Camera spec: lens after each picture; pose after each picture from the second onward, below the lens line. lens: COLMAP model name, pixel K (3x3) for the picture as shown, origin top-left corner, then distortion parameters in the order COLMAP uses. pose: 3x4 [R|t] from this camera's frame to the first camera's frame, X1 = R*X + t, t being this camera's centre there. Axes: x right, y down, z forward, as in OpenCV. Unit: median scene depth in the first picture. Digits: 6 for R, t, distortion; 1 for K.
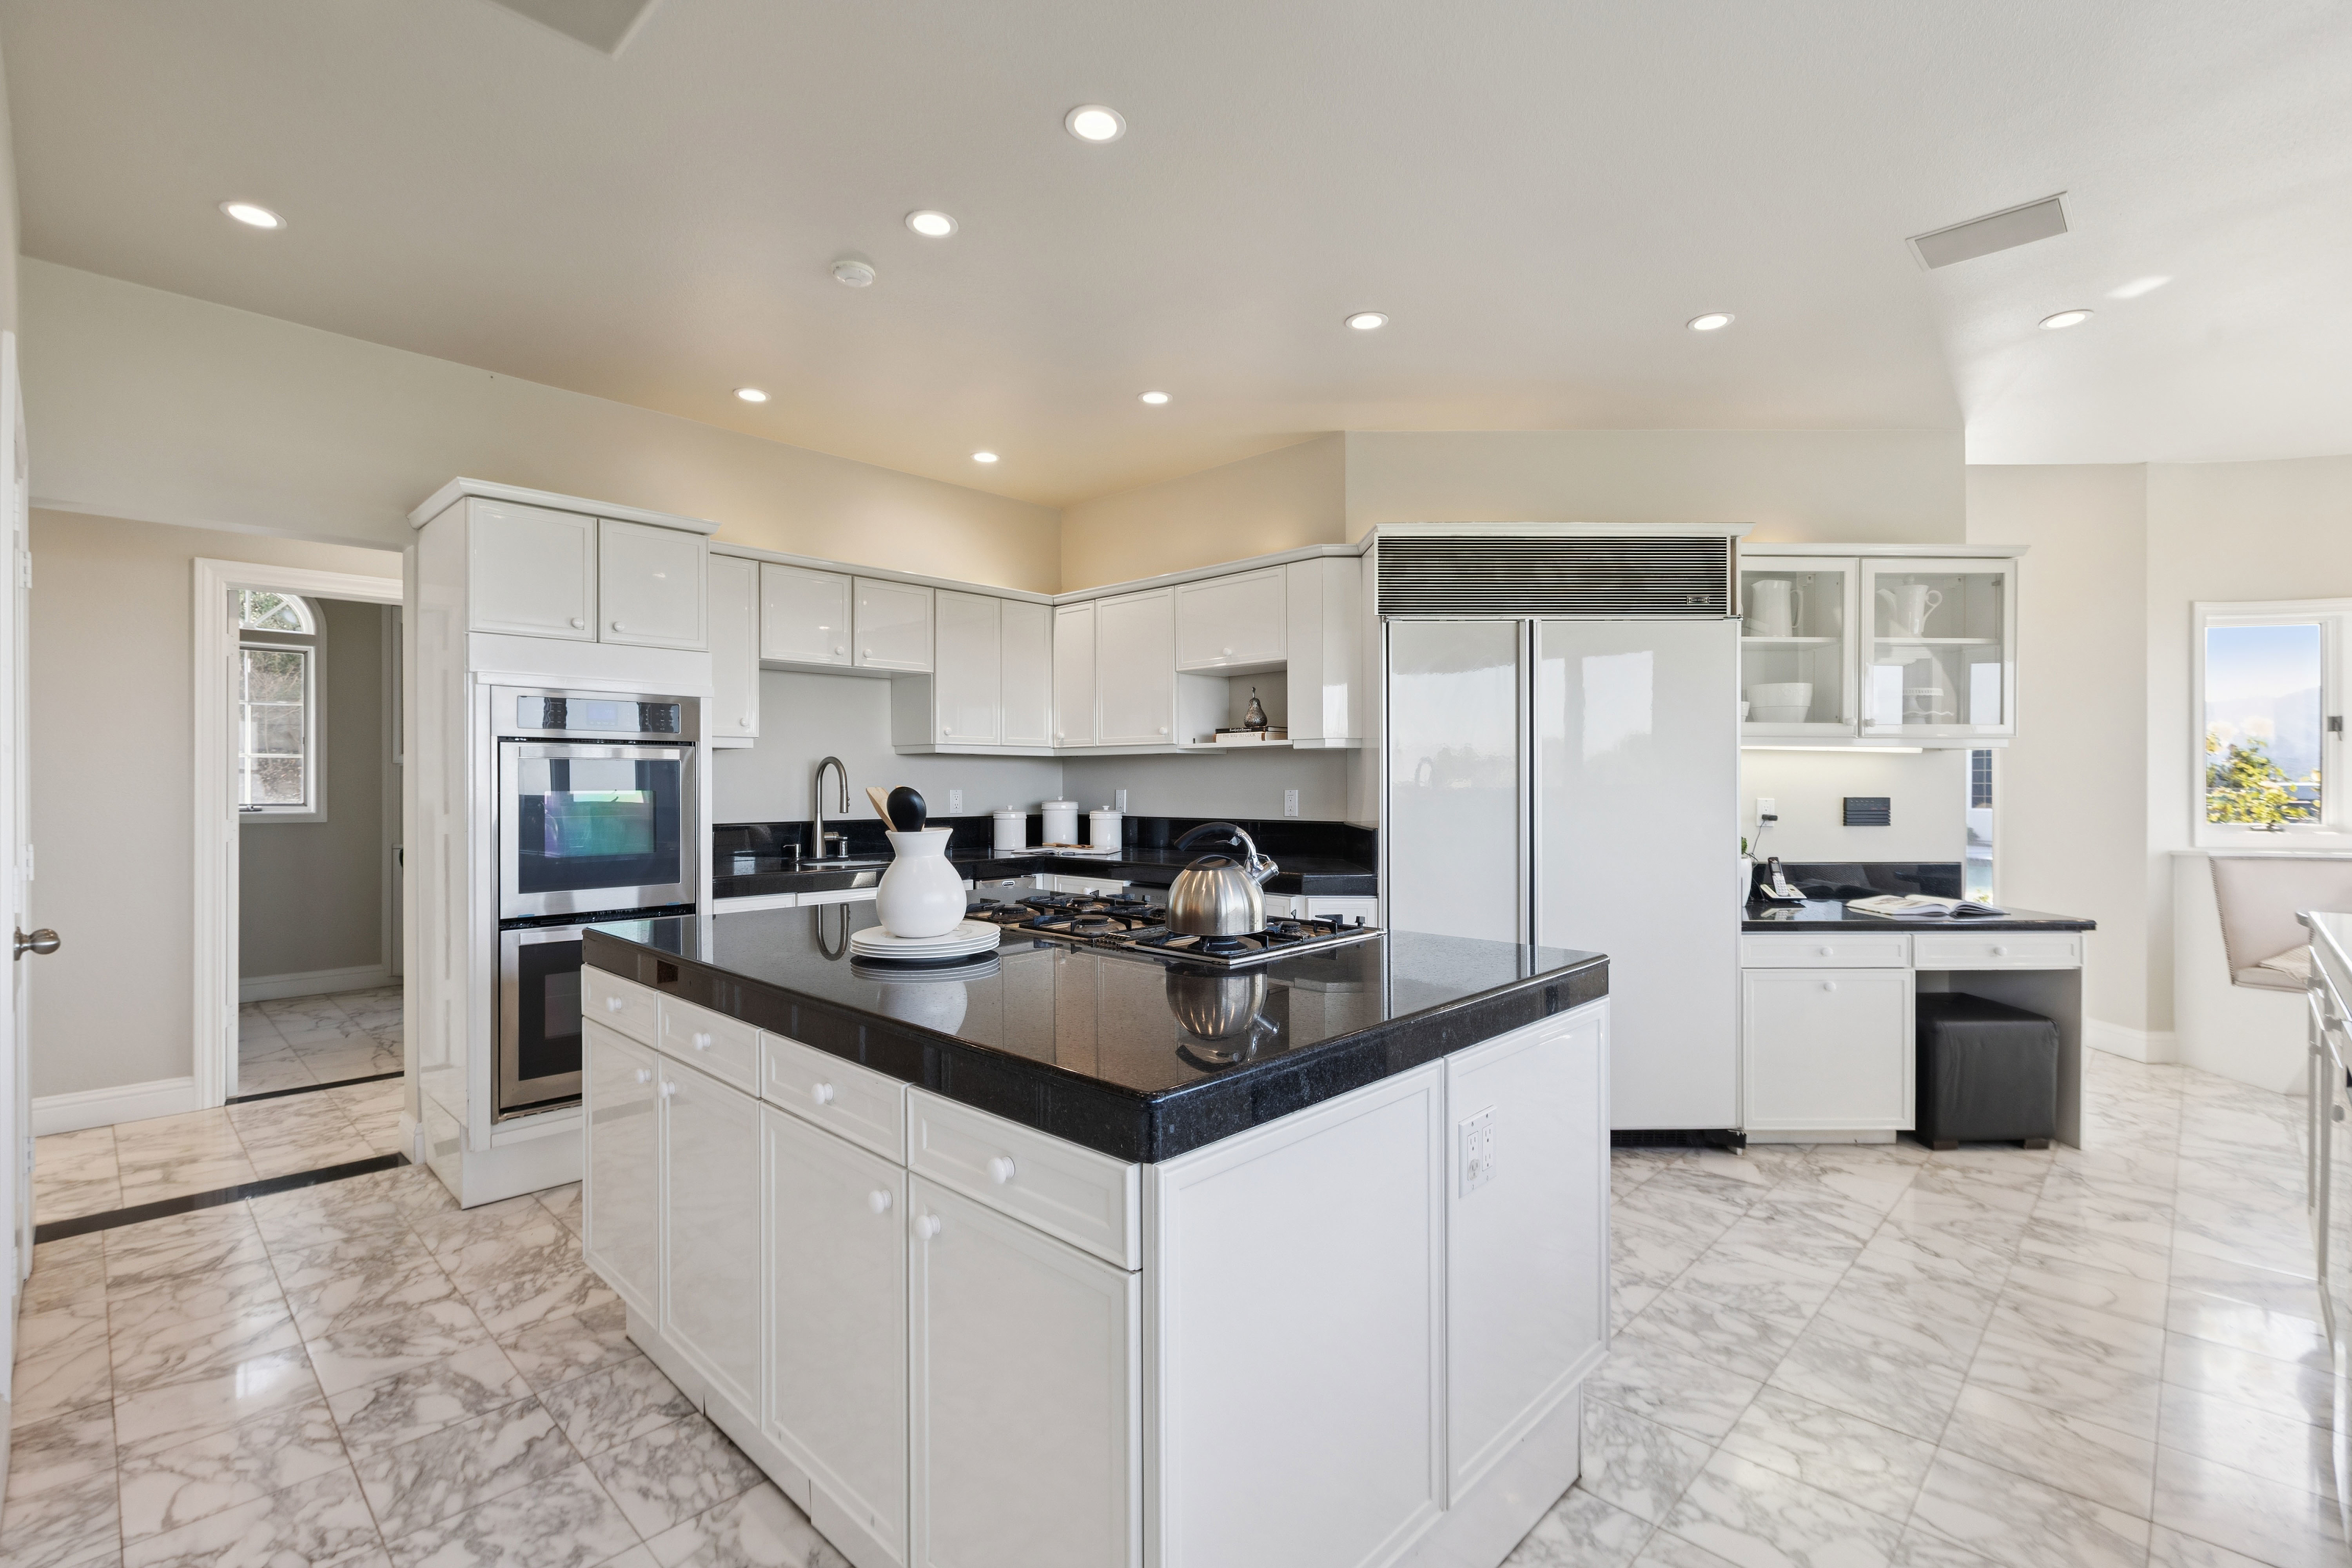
lens RADIAL K [[1058.0, 0, 1176.3], [0, 1058.0, 780.6], [0, 0, 1]] dist [-0.003230, 0.000169]
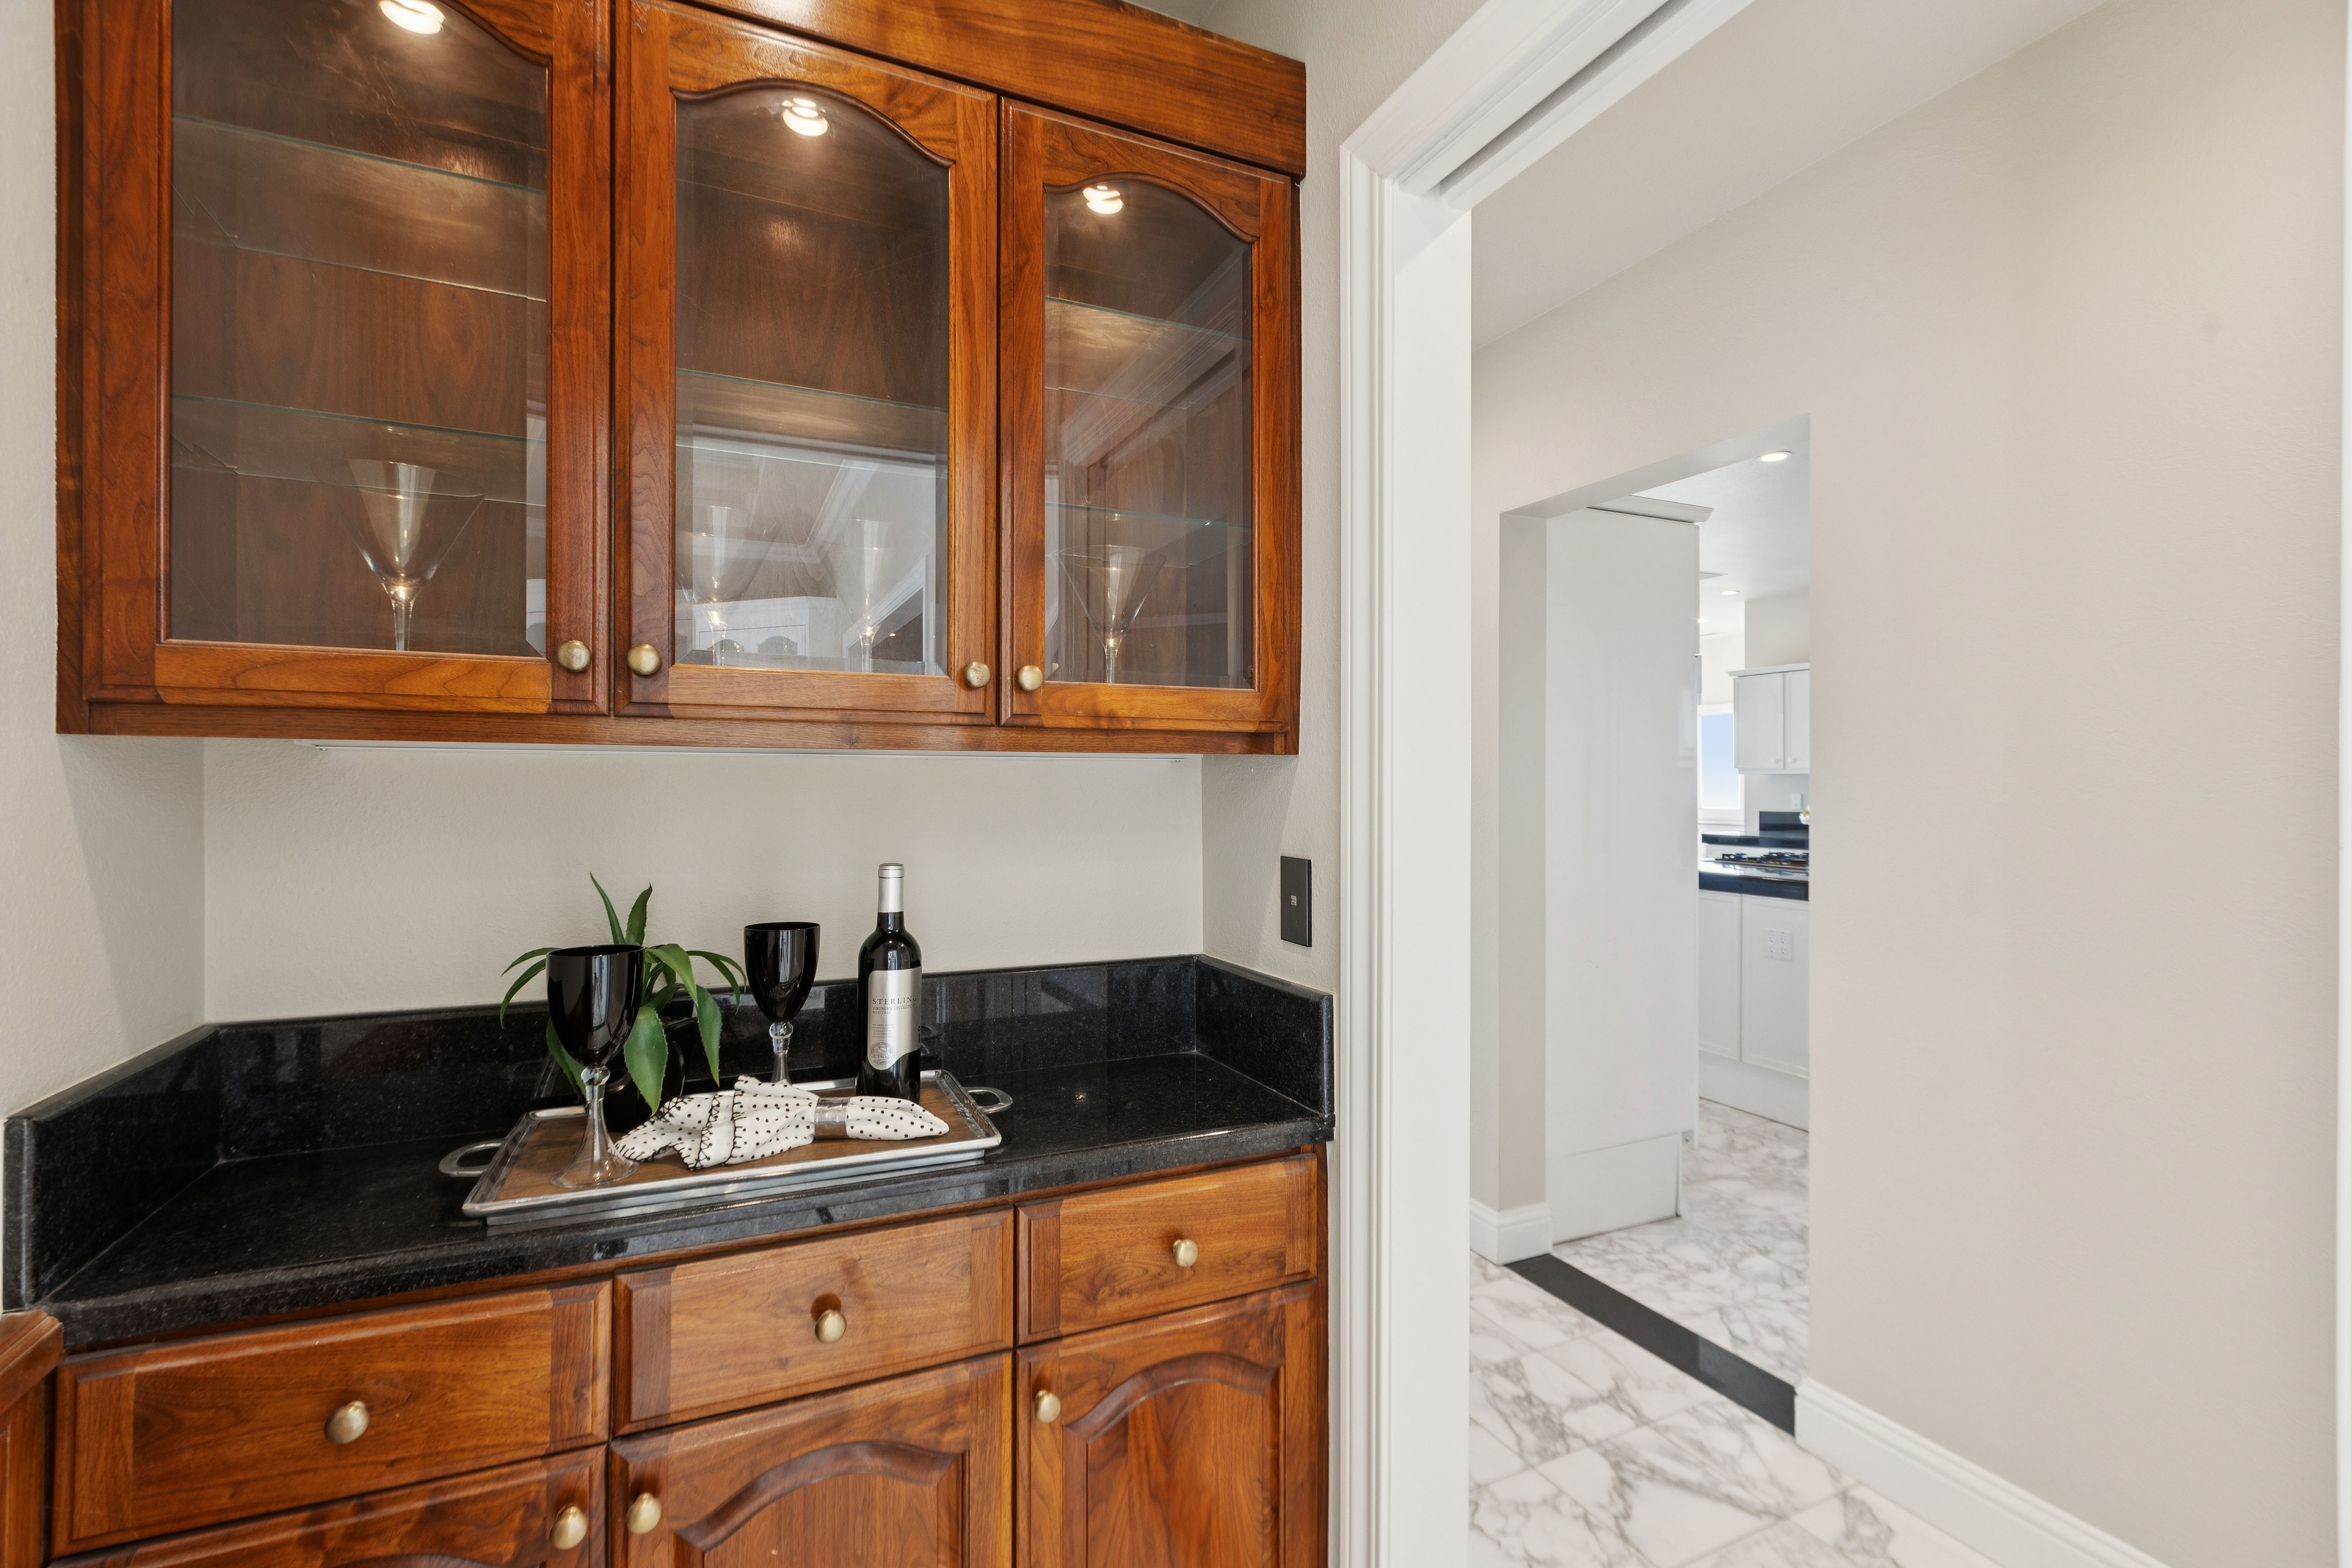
lens RADIAL K [[1058.0, 0, 1174.6], [0, 1058.0, 786.3], [0, 0, 1]] dist [-0.003230, 0.000169]
pose [[0.352925, 0.005088, 0.935638, -2.495761], [-0.001828, 0.999987, -0.004748, -0.004080], [-0.935650, -0.000035, 0.352930, 1.516482]]
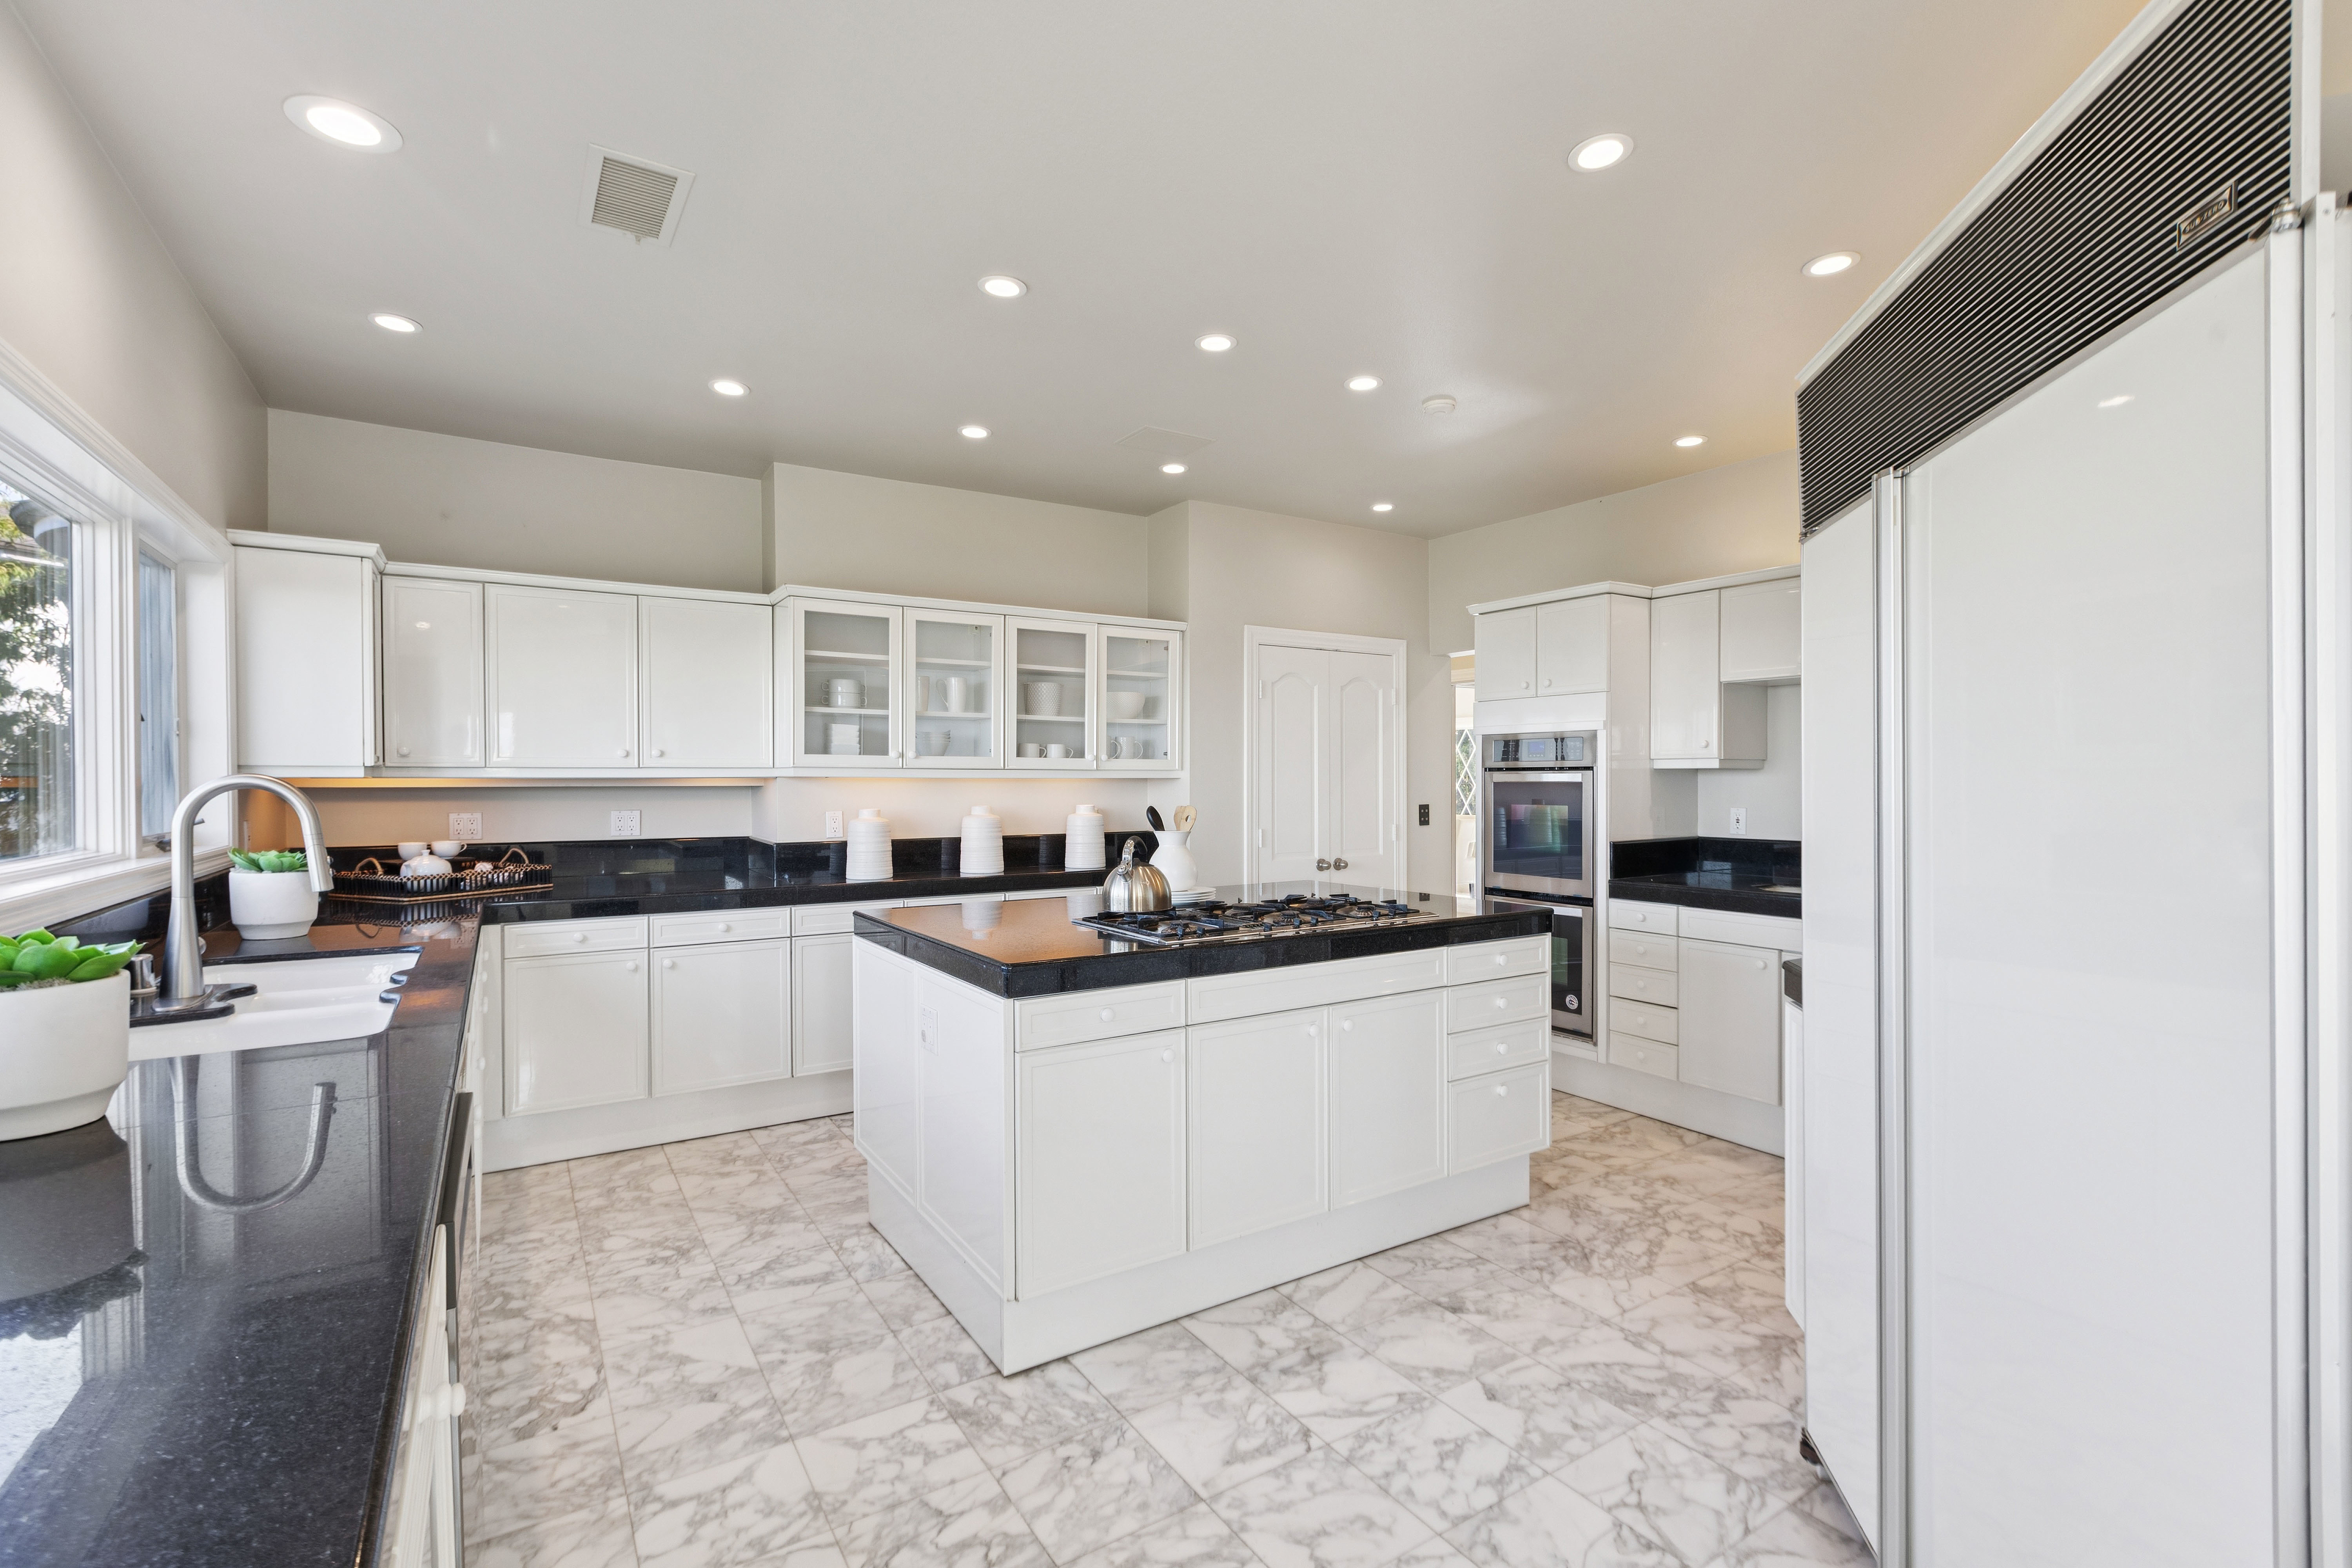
lens RADIAL K [[1058.0, 0, 1187.6], [0, 1058.0, 787.8], [0, 0, 1]] dist [-0.003230, 0.000169]
pose [[-0.225862, 0.005543, -0.974144, 1.336282], [0.003436, 0.999982, 0.004893, -0.030971], [0.974153, -0.002242, -0.225877, 1.297537]]
